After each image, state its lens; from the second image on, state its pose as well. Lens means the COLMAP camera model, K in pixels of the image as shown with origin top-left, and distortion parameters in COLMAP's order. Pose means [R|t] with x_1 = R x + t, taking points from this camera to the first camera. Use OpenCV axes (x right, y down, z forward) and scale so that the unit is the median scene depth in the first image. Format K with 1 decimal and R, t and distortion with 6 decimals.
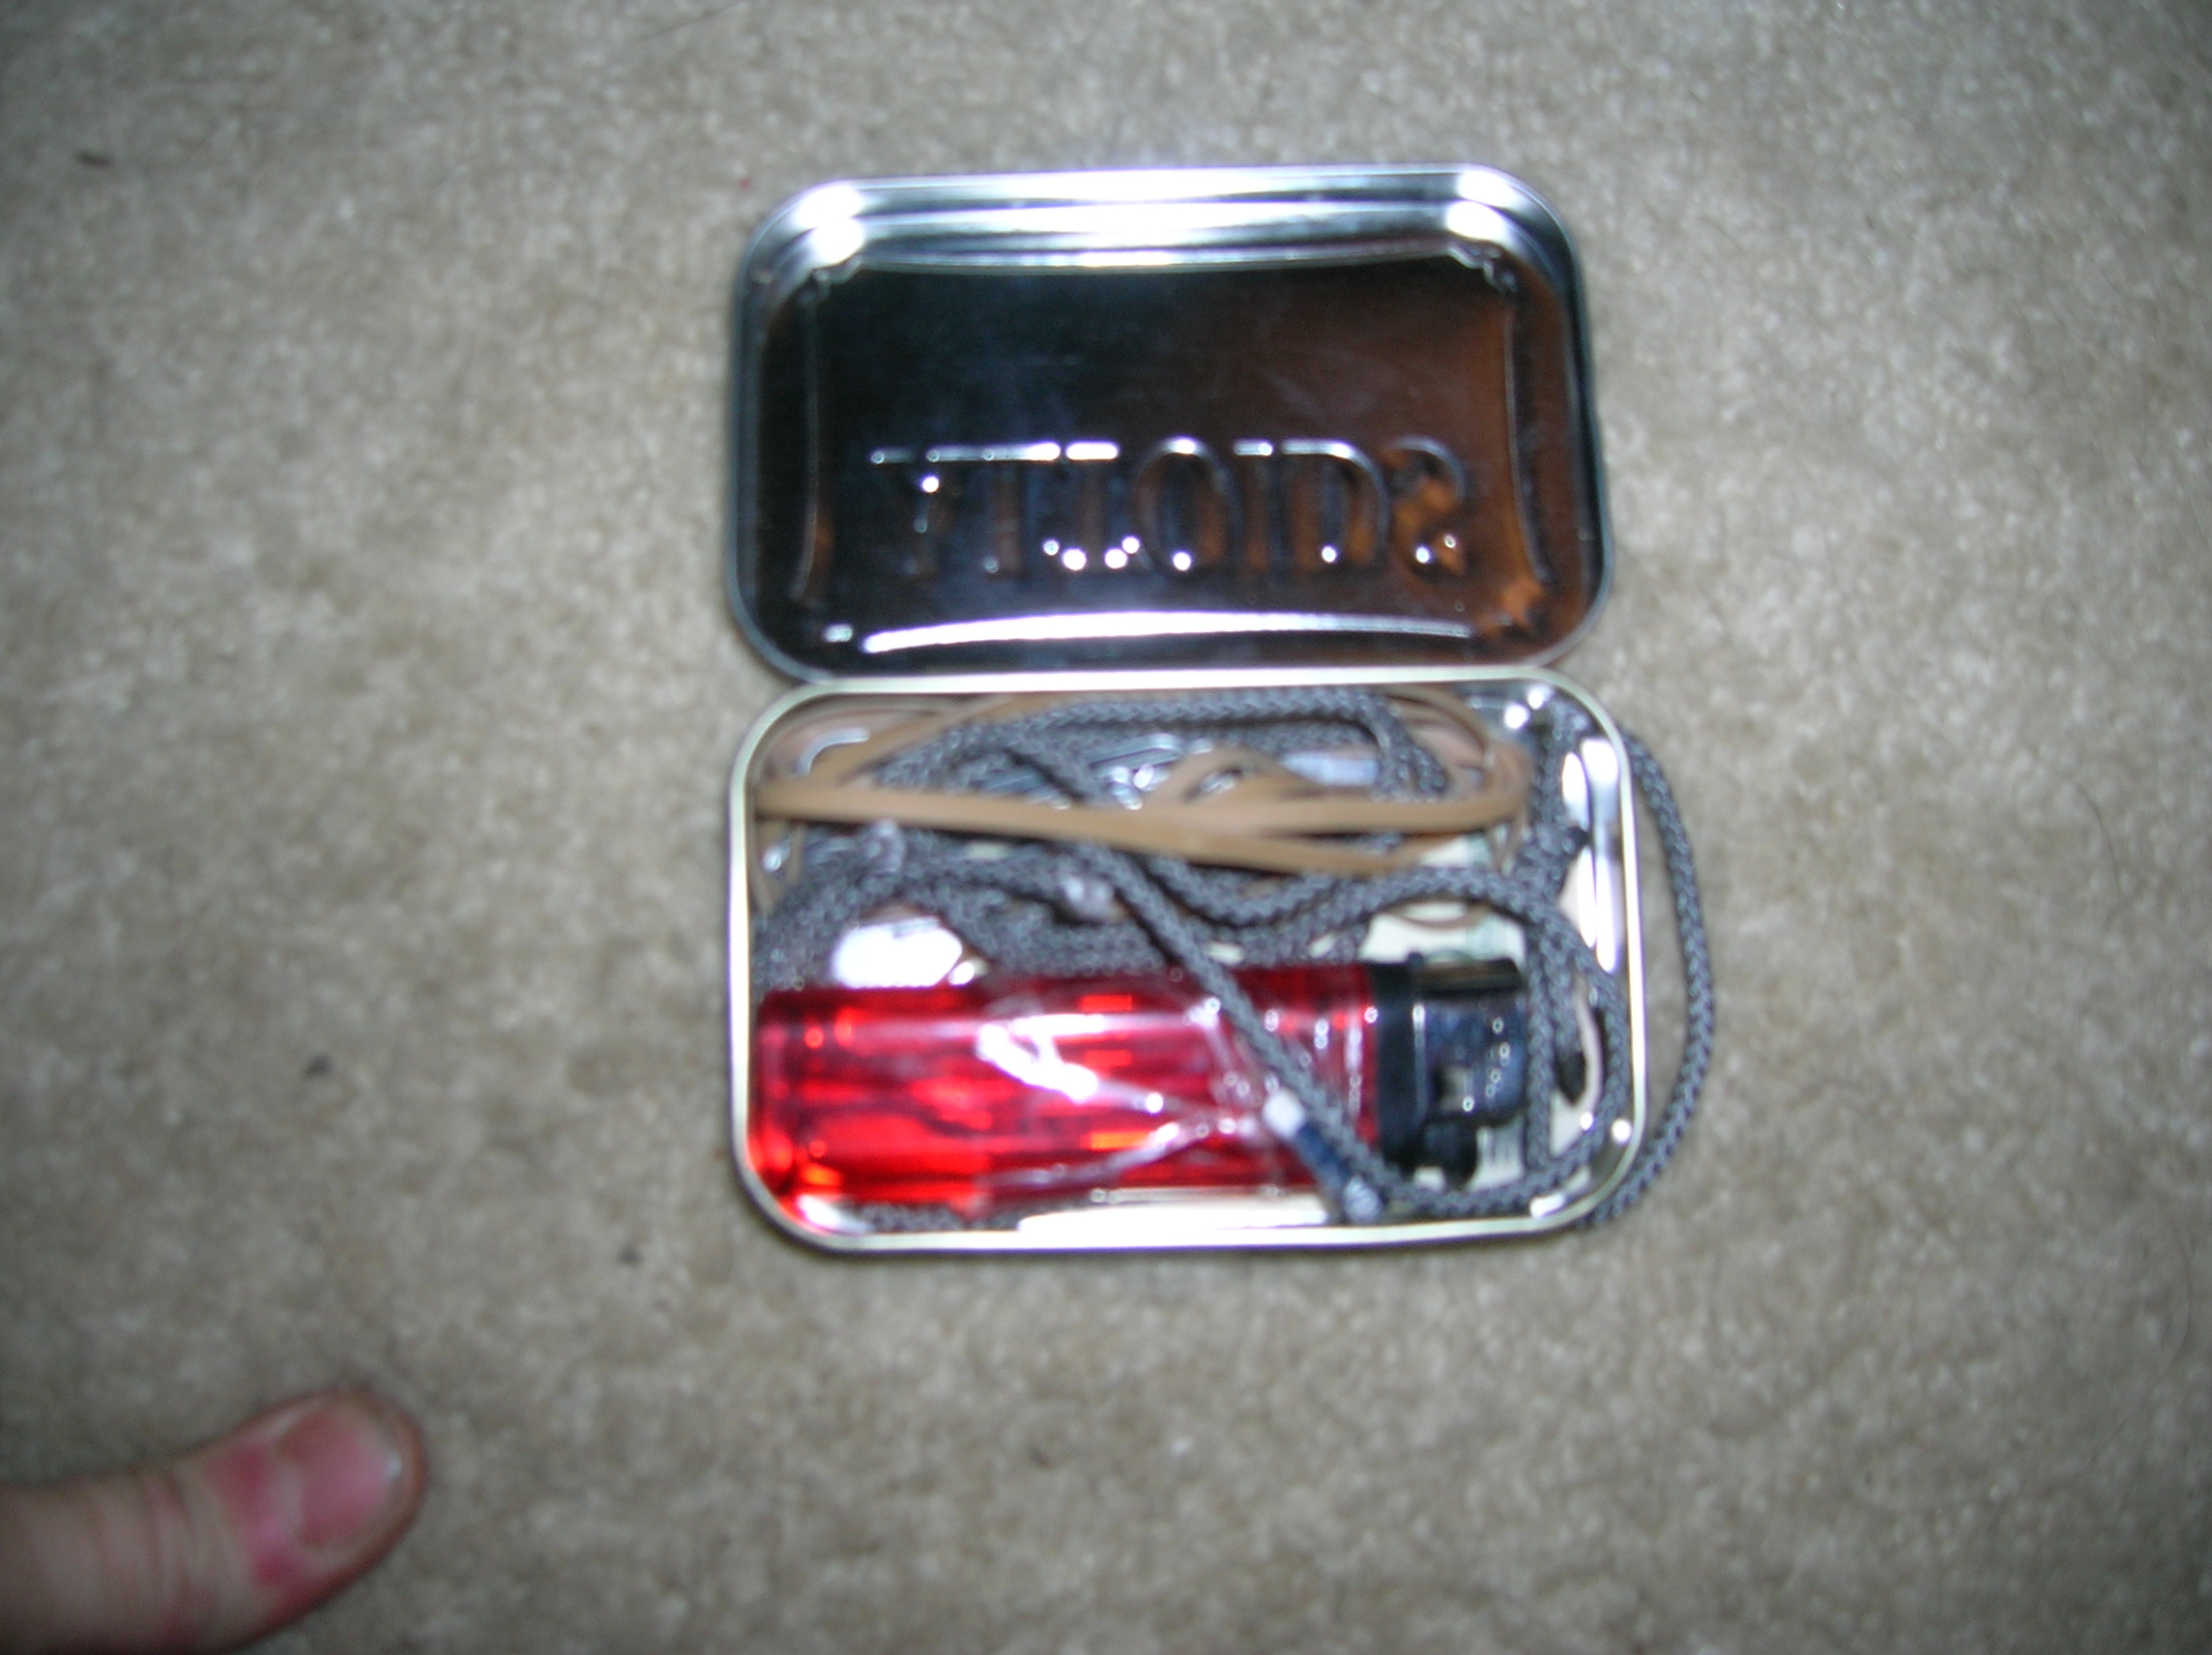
lens RADIAL K [[2501.6, 0, 1106.0], [0, 2501.6, 827.5], [0, 0, 1]] dist [-0.230497, 0.149183]
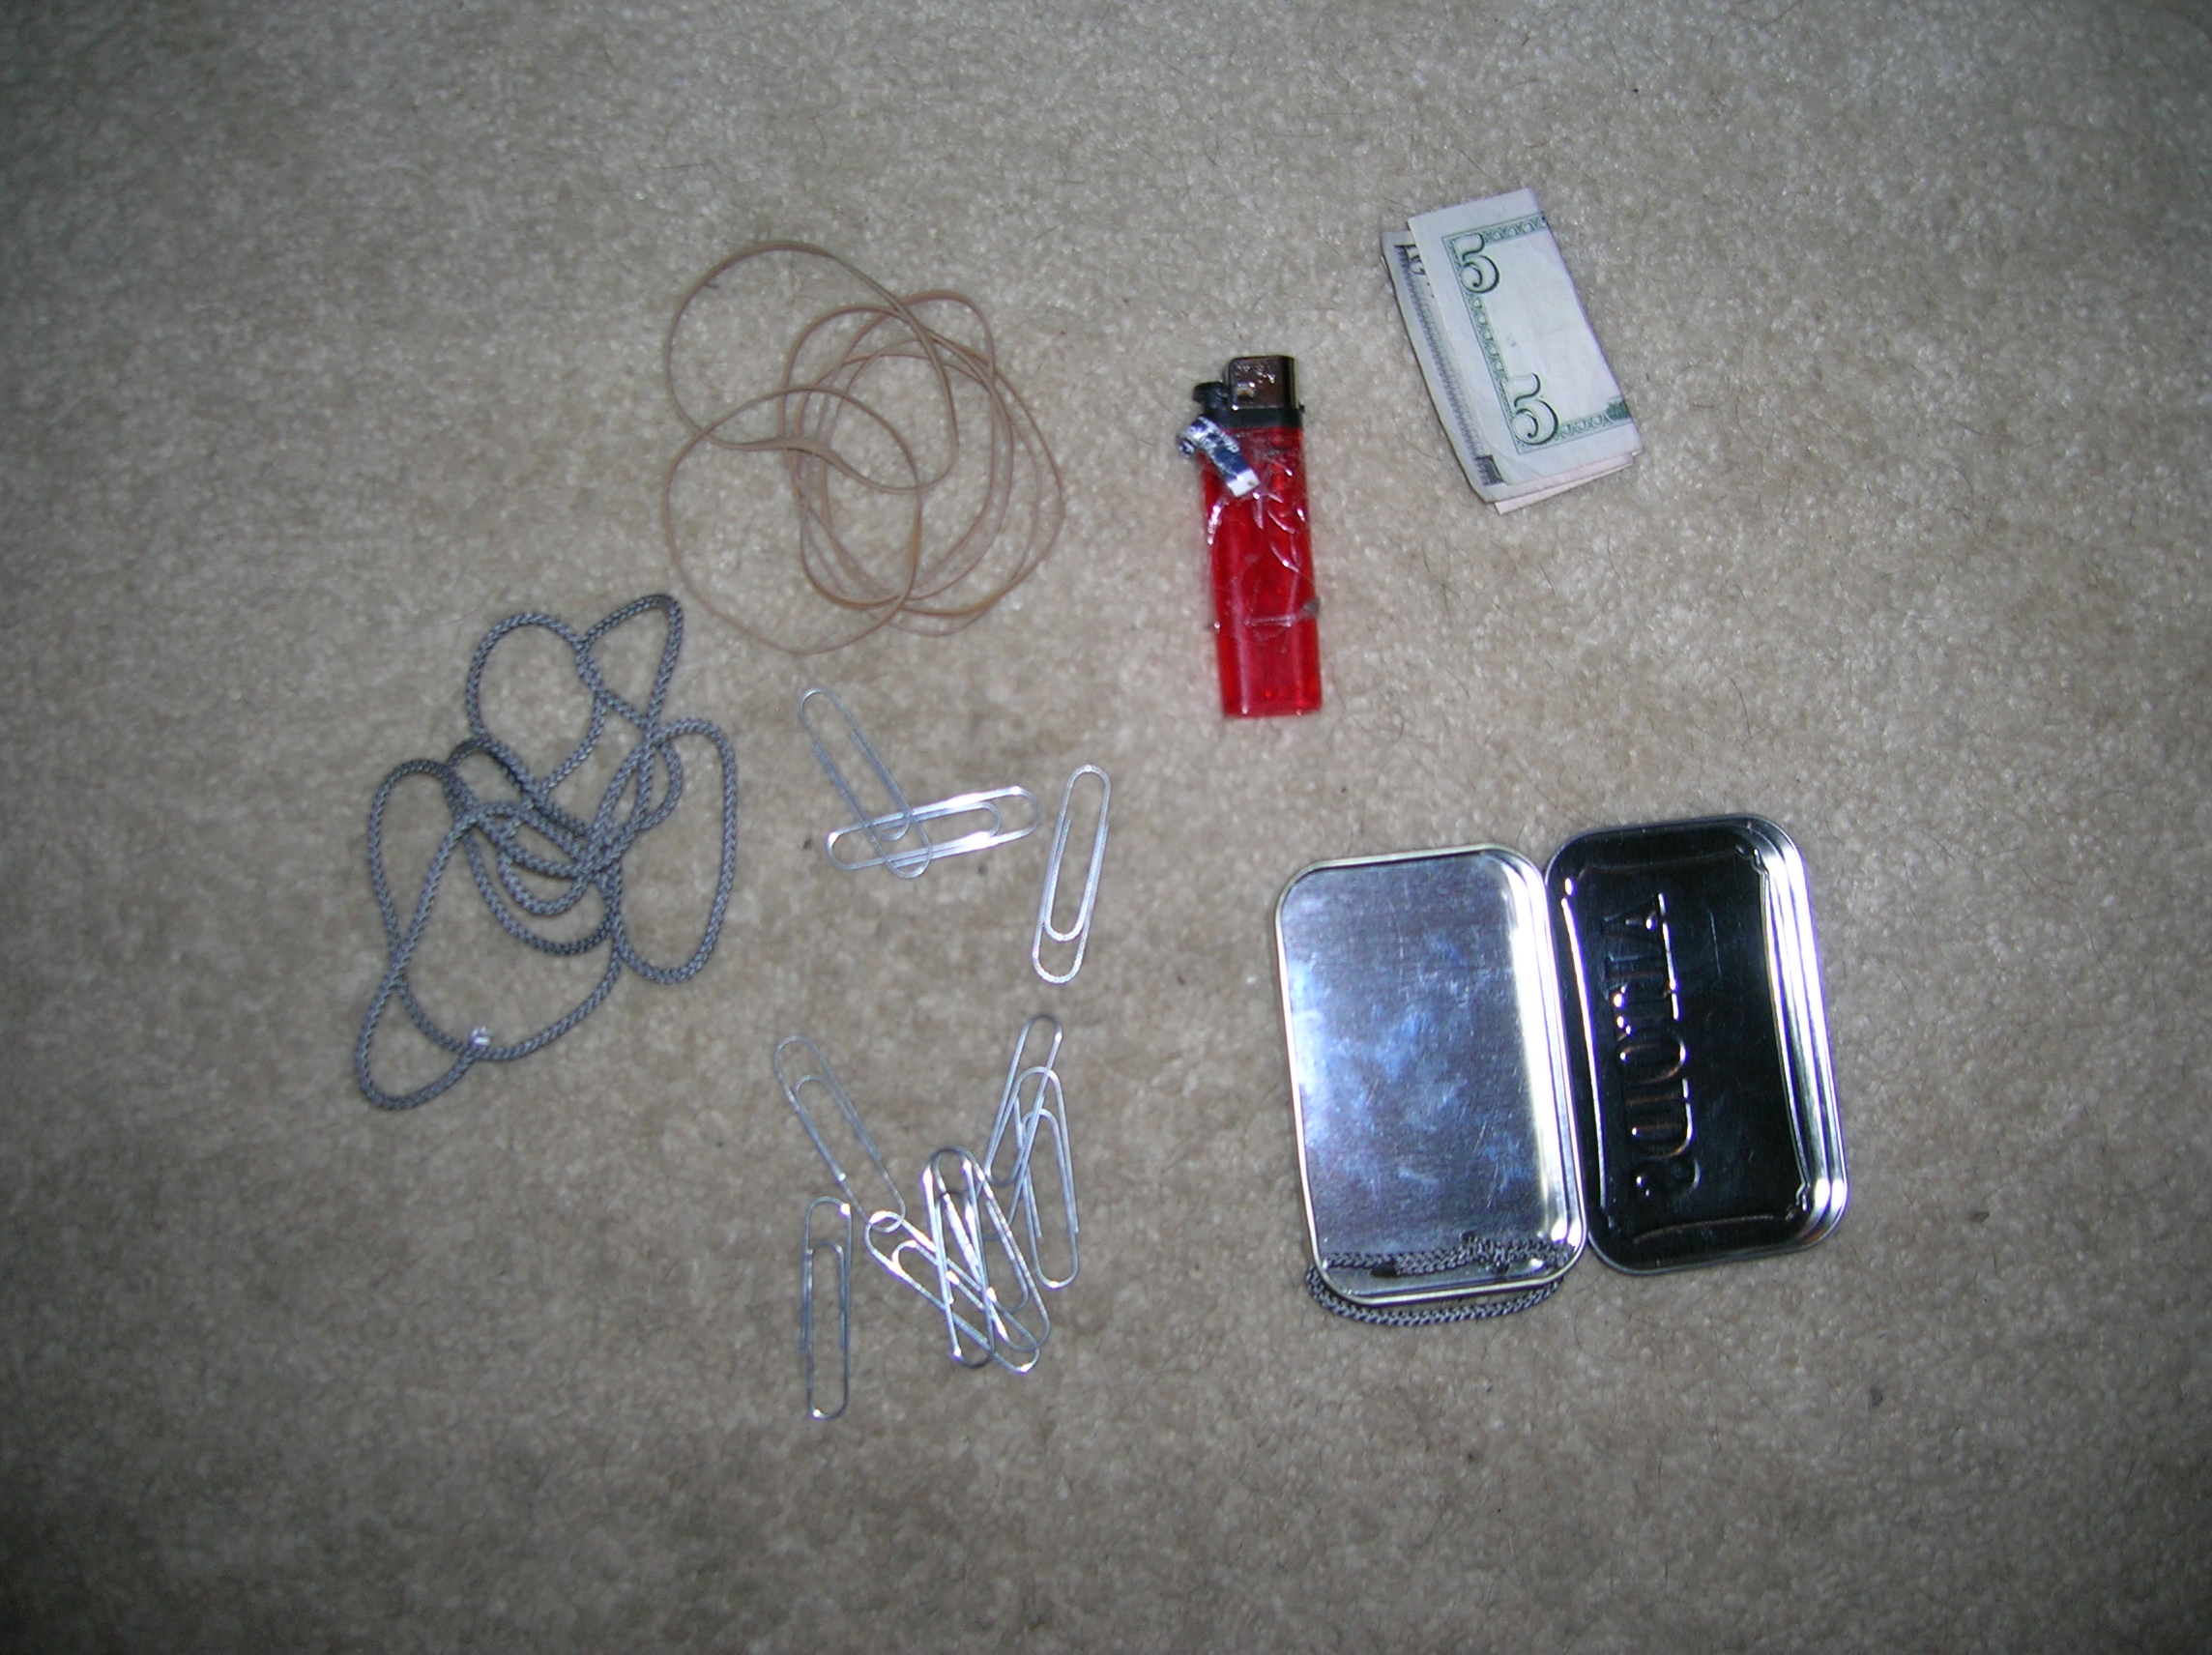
lens RADIAL K [[2501.6, 0, 1106.0], [0, 2501.6, 827.5], [0, 0, 1]] dist [-0.230497, 0.149183]
pose [[0.998254, 0.058716, -0.006450, -0.076545], [-0.058417, 0.997514, 0.039404, 0.051491], [0.008747, -0.038959, 0.999203, -0.959923]]
